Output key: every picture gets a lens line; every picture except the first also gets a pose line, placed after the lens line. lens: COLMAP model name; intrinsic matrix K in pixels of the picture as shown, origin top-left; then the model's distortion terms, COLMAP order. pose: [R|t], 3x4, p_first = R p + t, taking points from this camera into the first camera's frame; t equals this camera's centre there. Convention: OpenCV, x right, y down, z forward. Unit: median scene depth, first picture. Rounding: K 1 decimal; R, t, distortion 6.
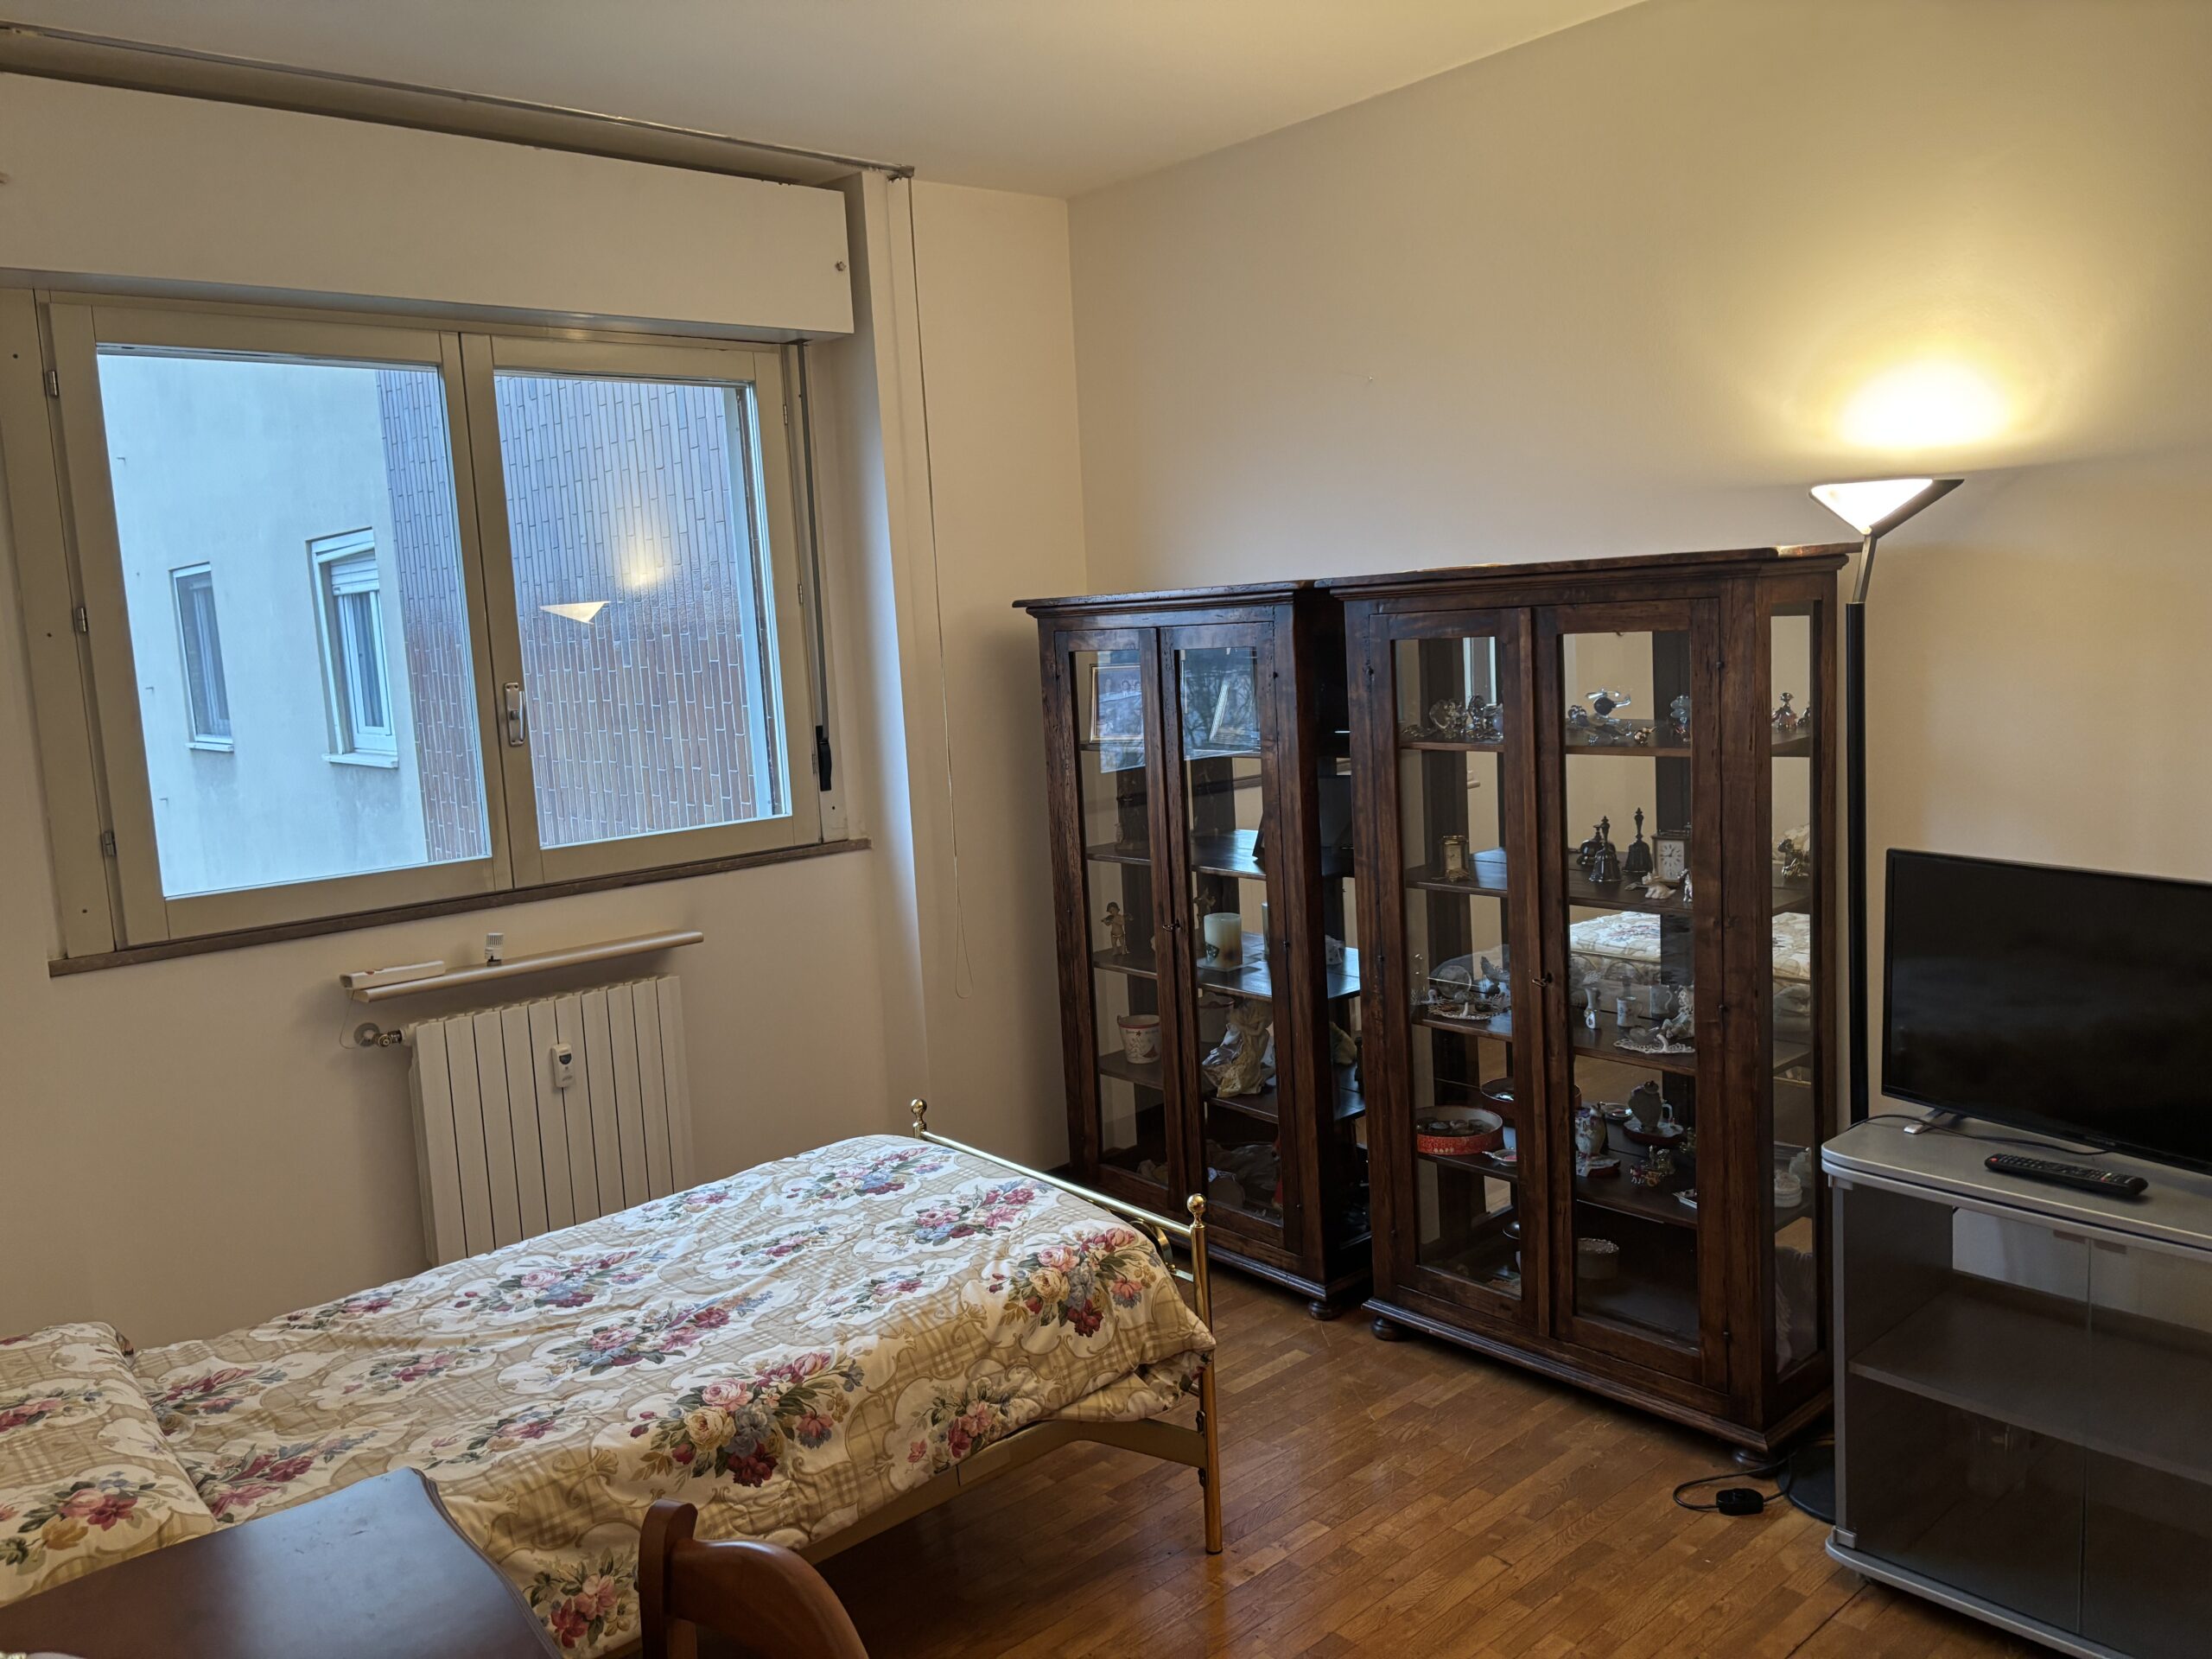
lens RADIAL K [[1632.3, 0, 1104.0], [0, 1632.3, 813.7], [0, 0, 1]] dist [-0.001698, -0.004208]
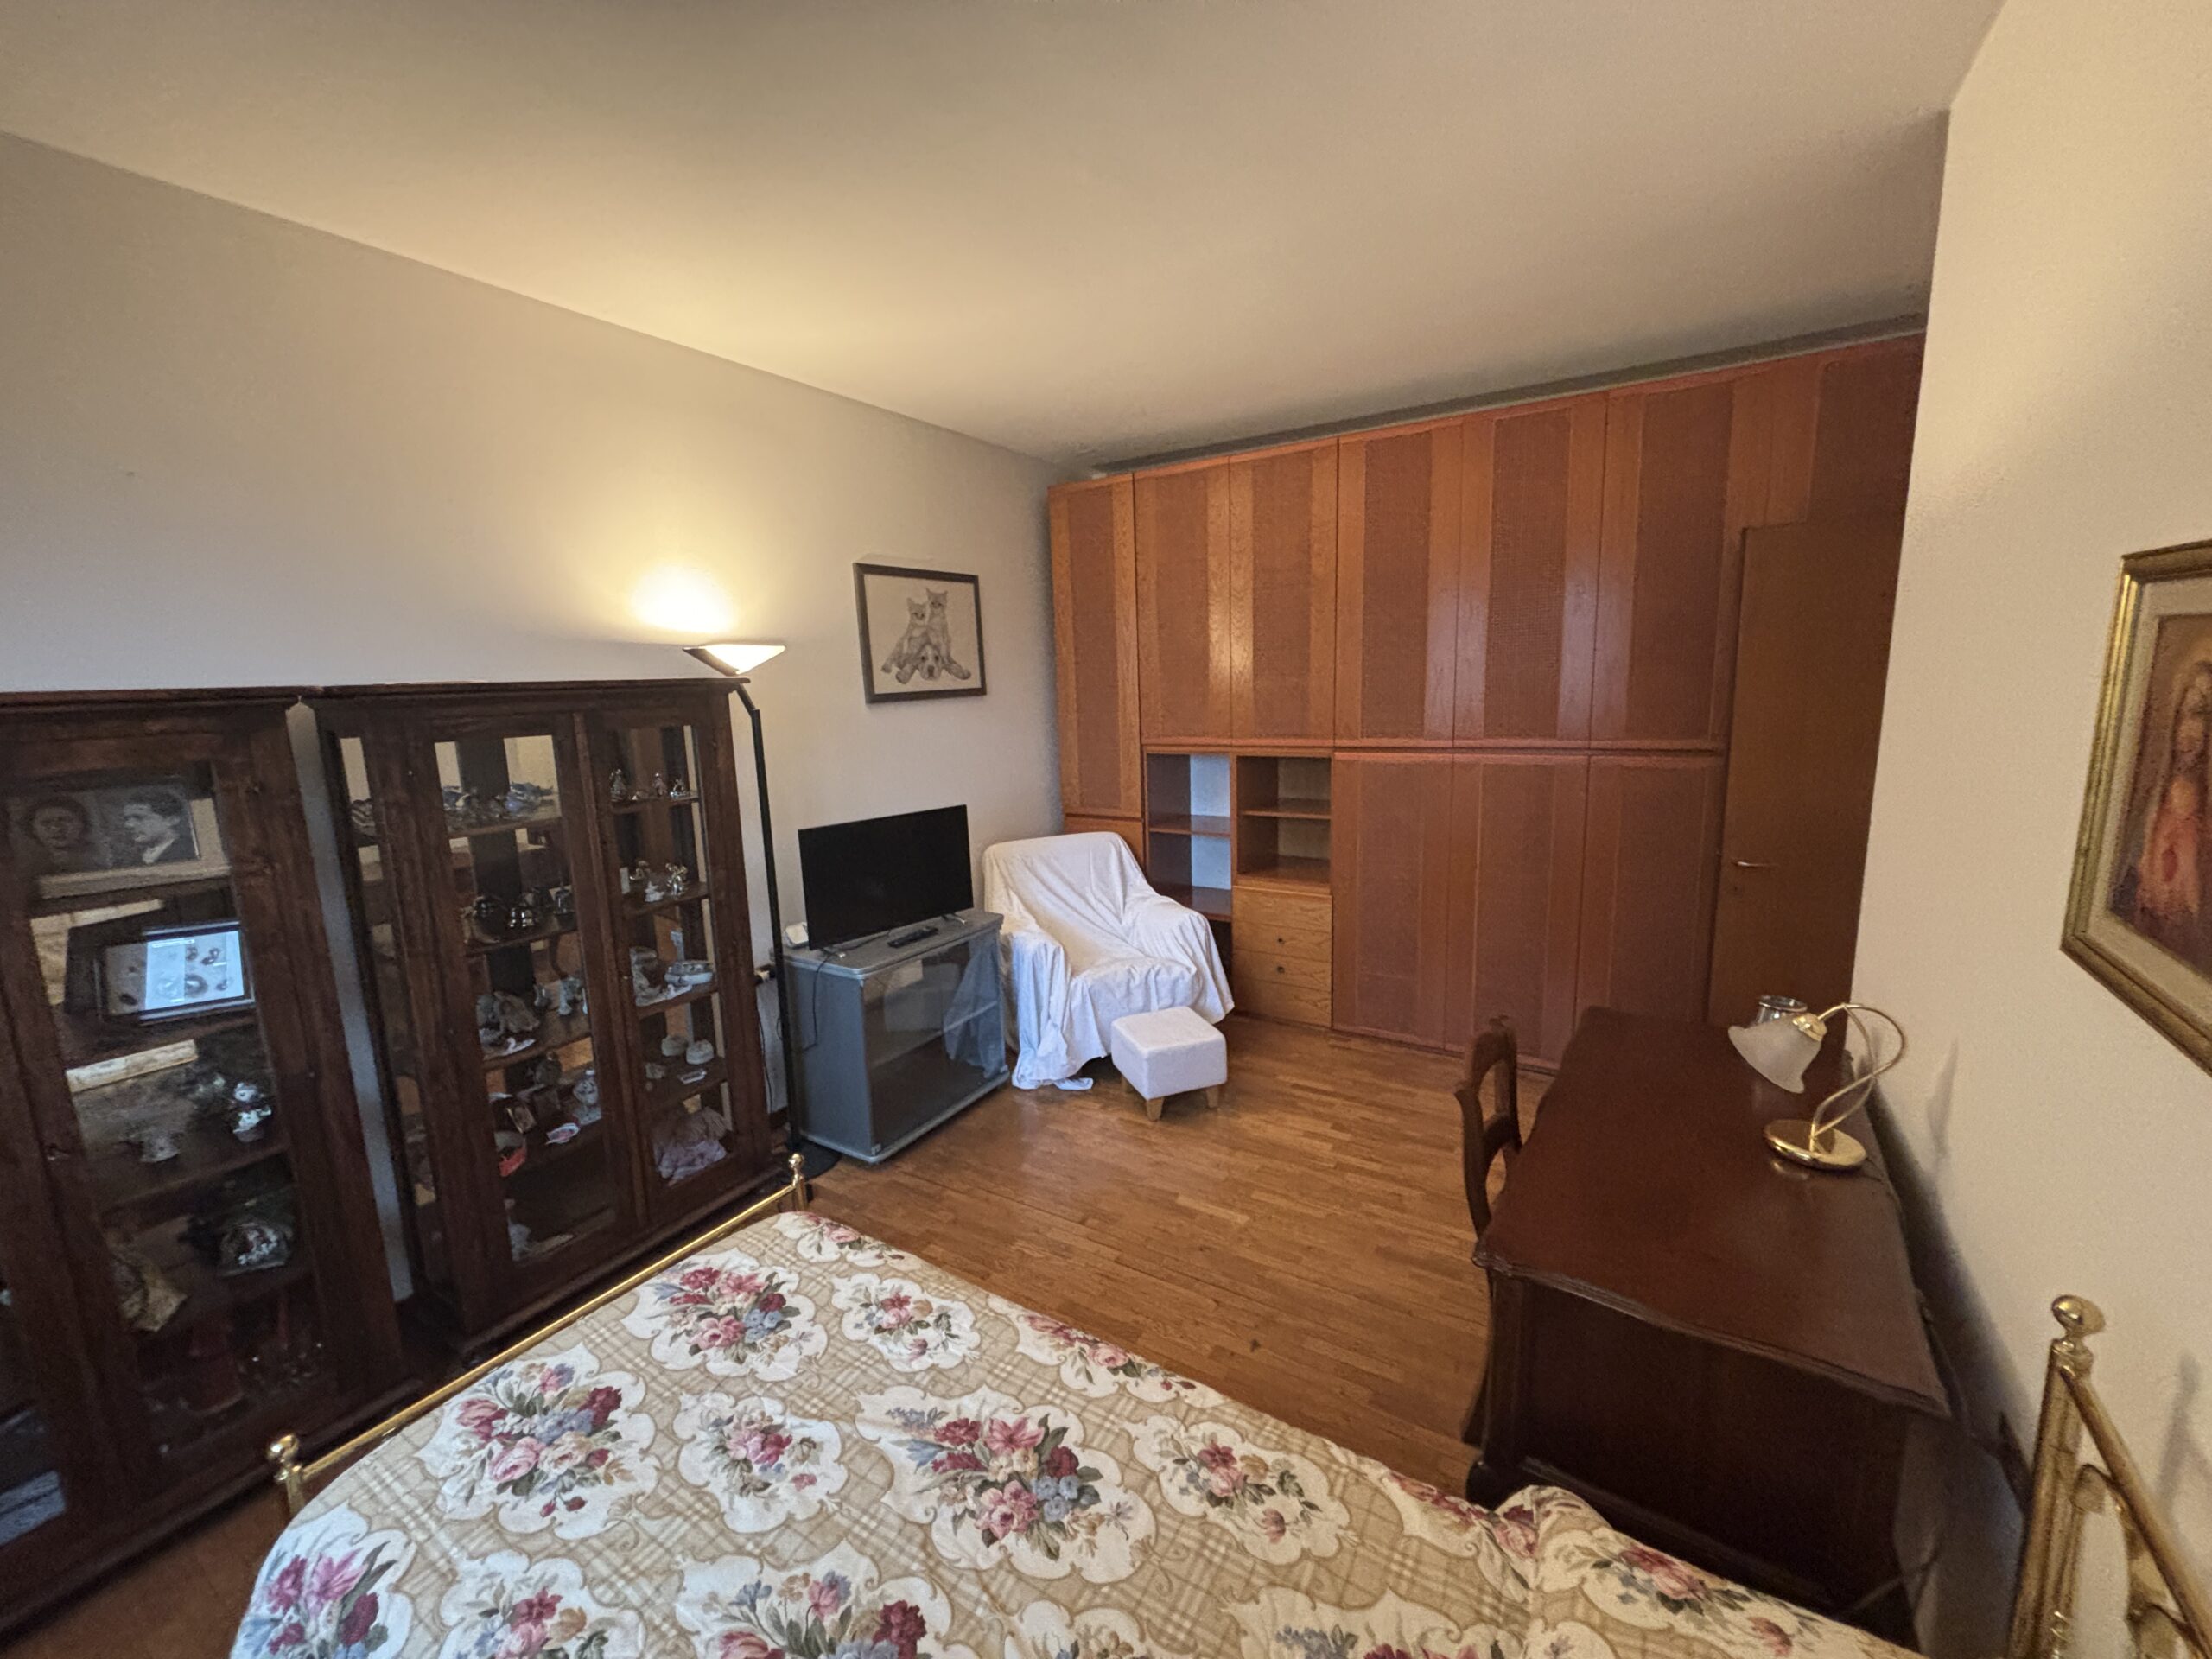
lens RADIAL K [[917.2, 0, 1070.5], [0, 917.2, 831.7], [0, 0, 1]] dist [0.015693, -0.000072]
pose [[-0.266910, -0.100114, 0.958507, -0.671778], [0.161812, 0.975814, 0.146981, -0.086333], [-0.950040, 0.194328, -0.244255, 0.921678]]
